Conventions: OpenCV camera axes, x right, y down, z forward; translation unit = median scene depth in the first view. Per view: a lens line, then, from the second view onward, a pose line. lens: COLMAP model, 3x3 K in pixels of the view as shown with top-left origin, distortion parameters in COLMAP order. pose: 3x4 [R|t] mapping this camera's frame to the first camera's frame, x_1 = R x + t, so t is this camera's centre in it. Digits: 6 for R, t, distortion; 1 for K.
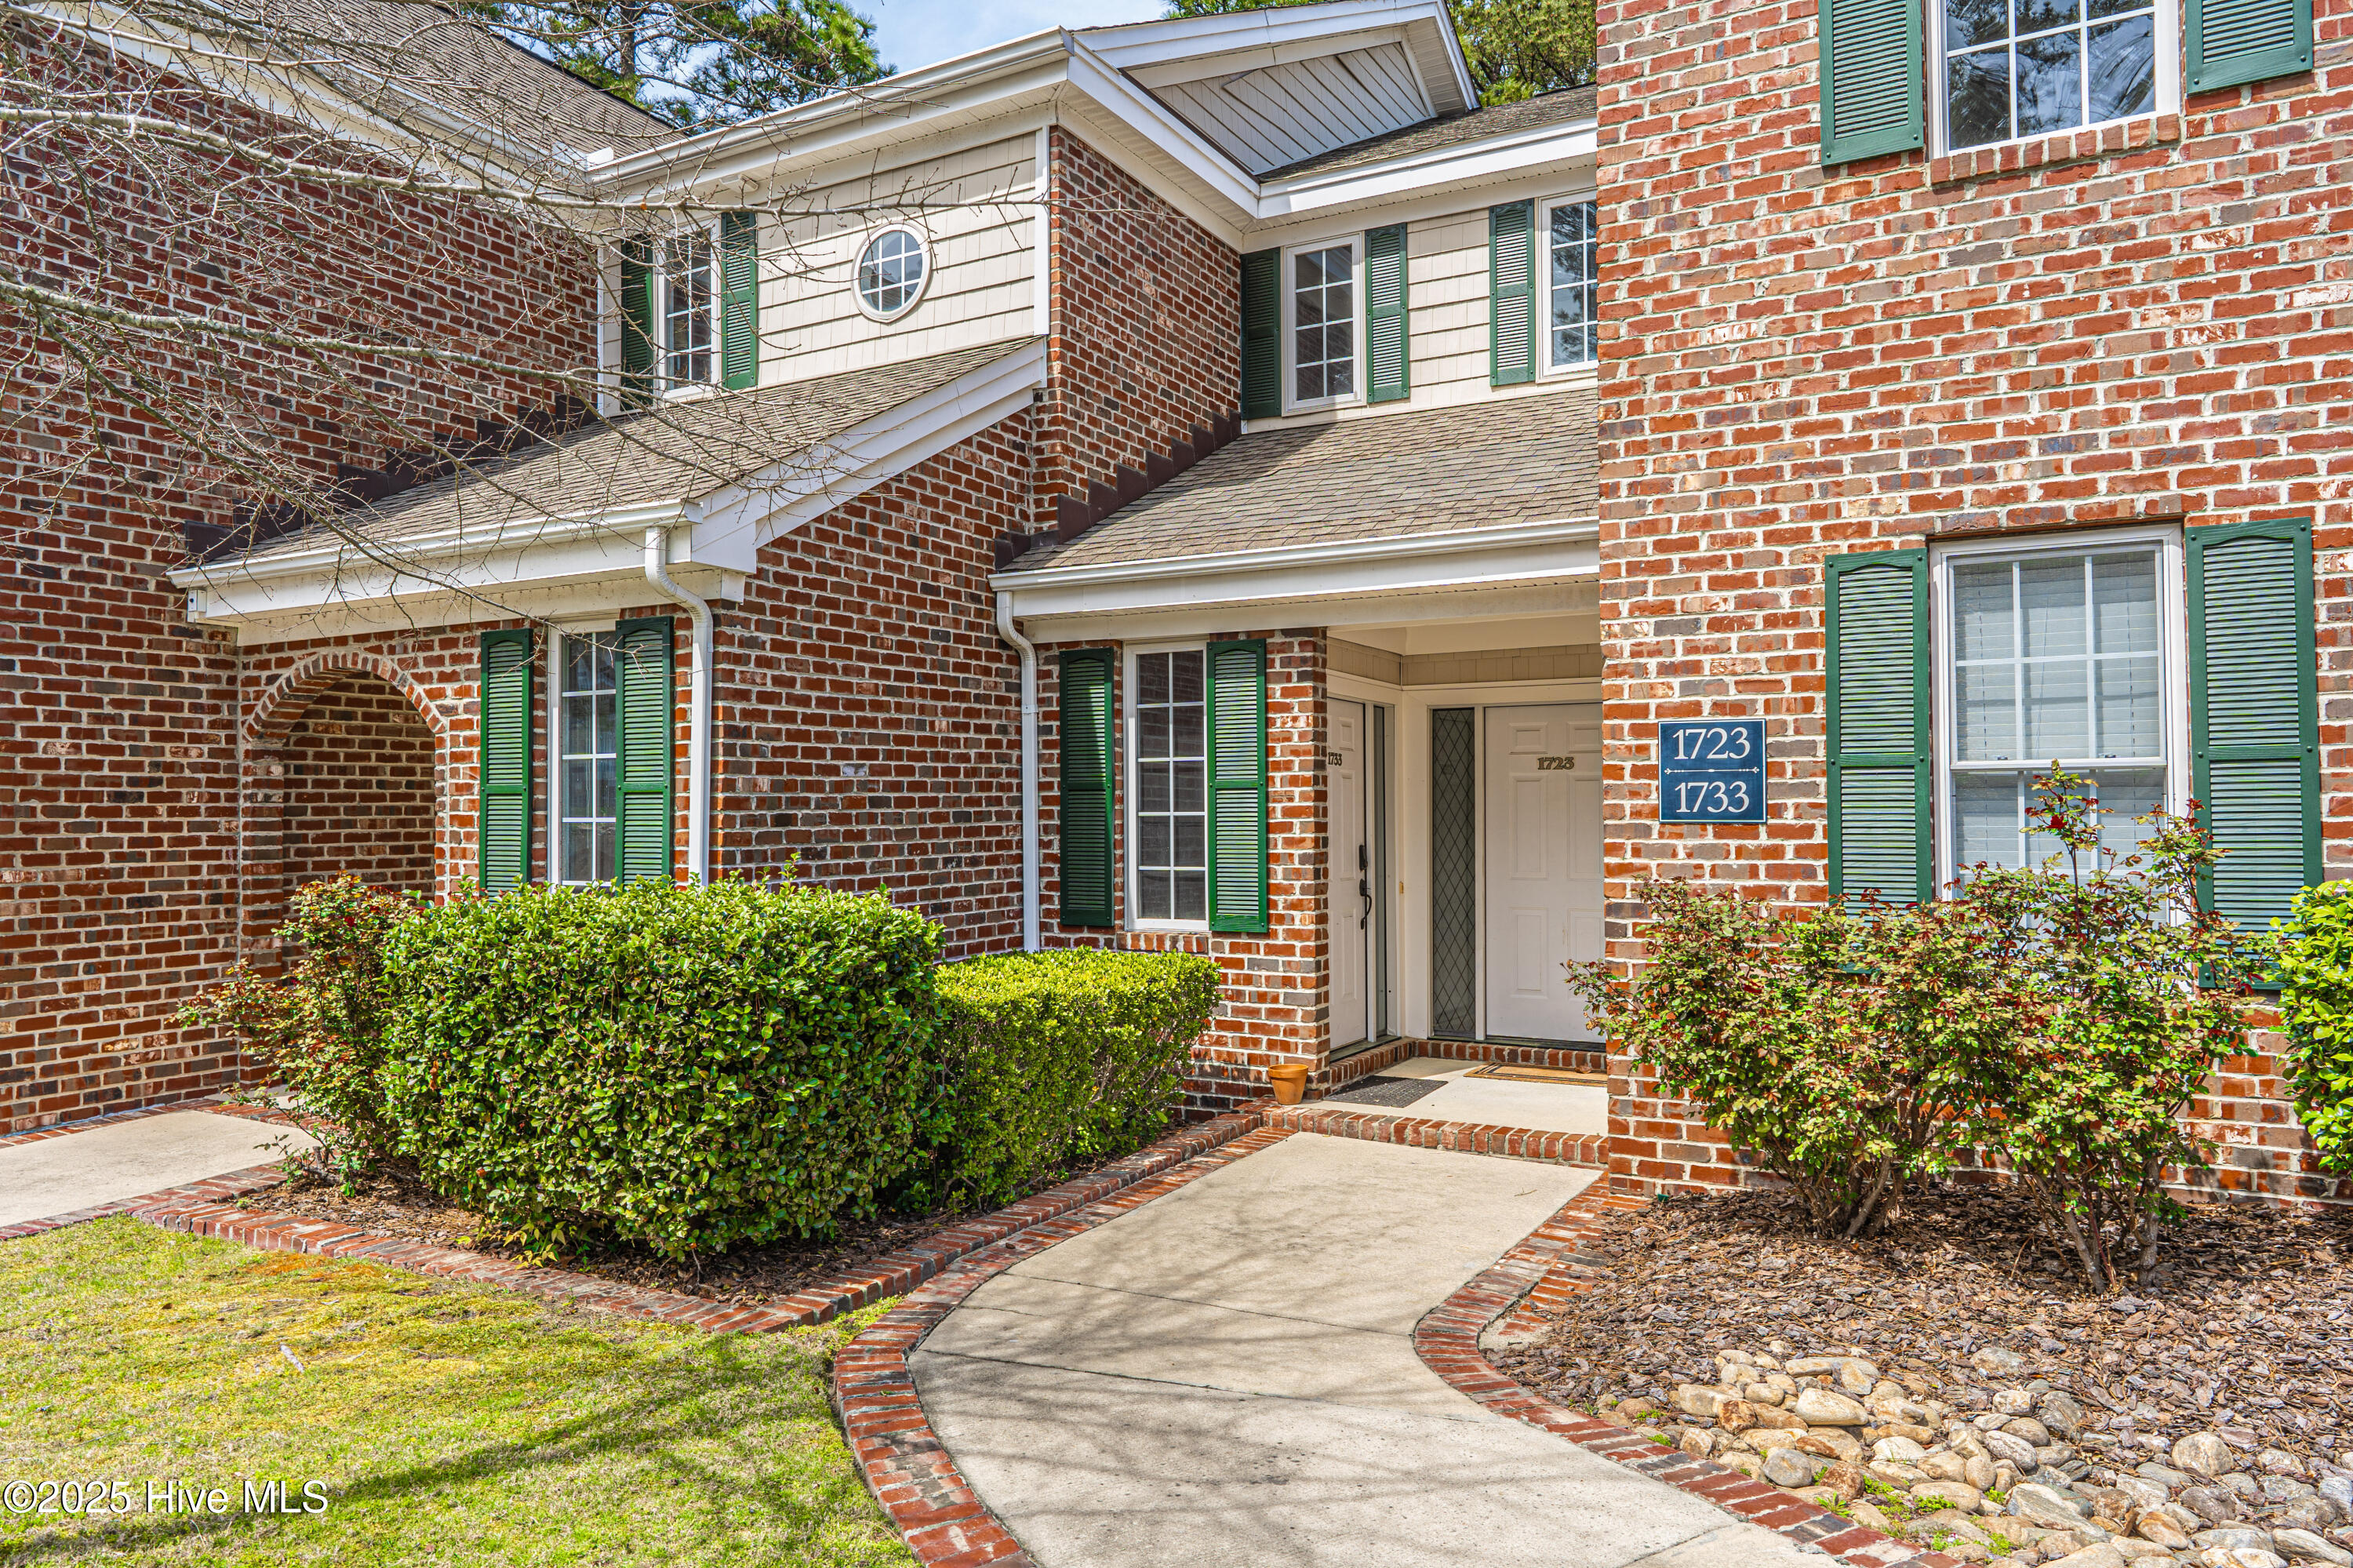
lens RADIAL K [[1557.2, 0, 1176.0], [0, 1557.2, 782.9], [0, 0, 1]] dist [-0.000072, 0.001094]
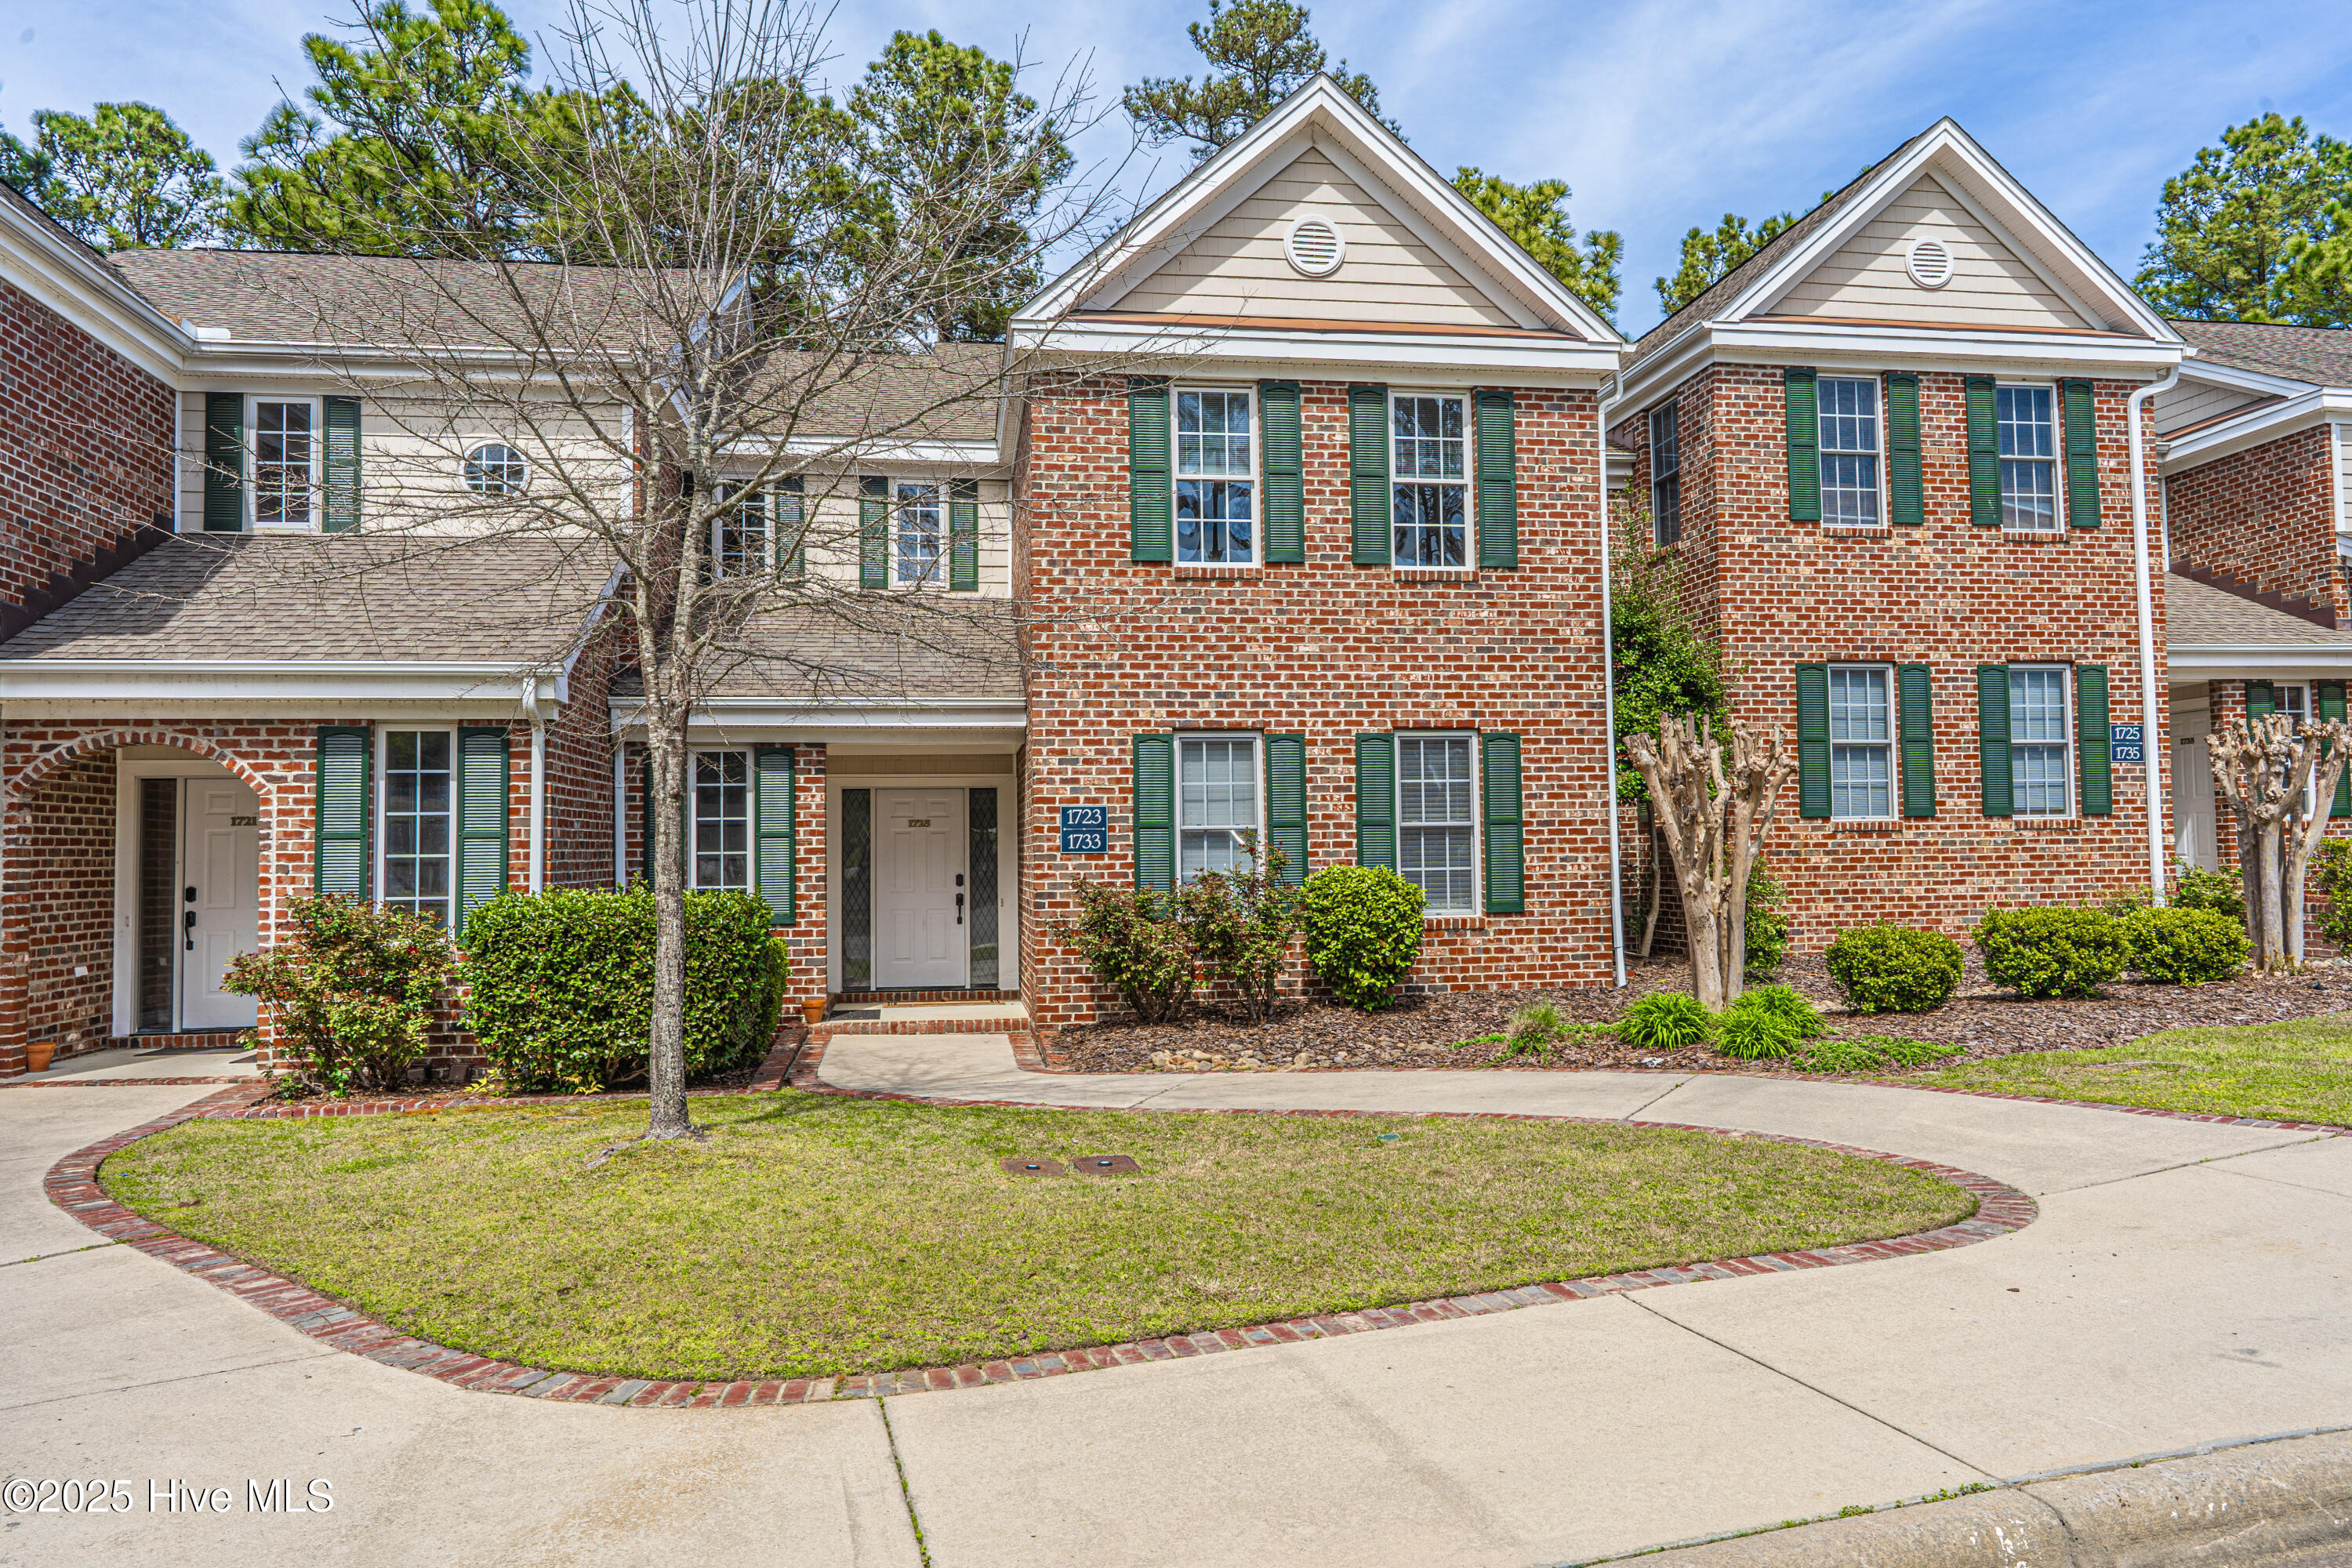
lens RADIAL K [[1556.5, 0, 1178.2], [0, 1556.5, 786.5], [0, 0, 1]] dist [-0.000072, 0.001094]
pose [[0.788730, 0.024344, 0.614257, -0.880752], [-0.003638, 0.999383, -0.034936, 0.008083], [-0.614729, 0.025320, 0.788332, -0.781691]]
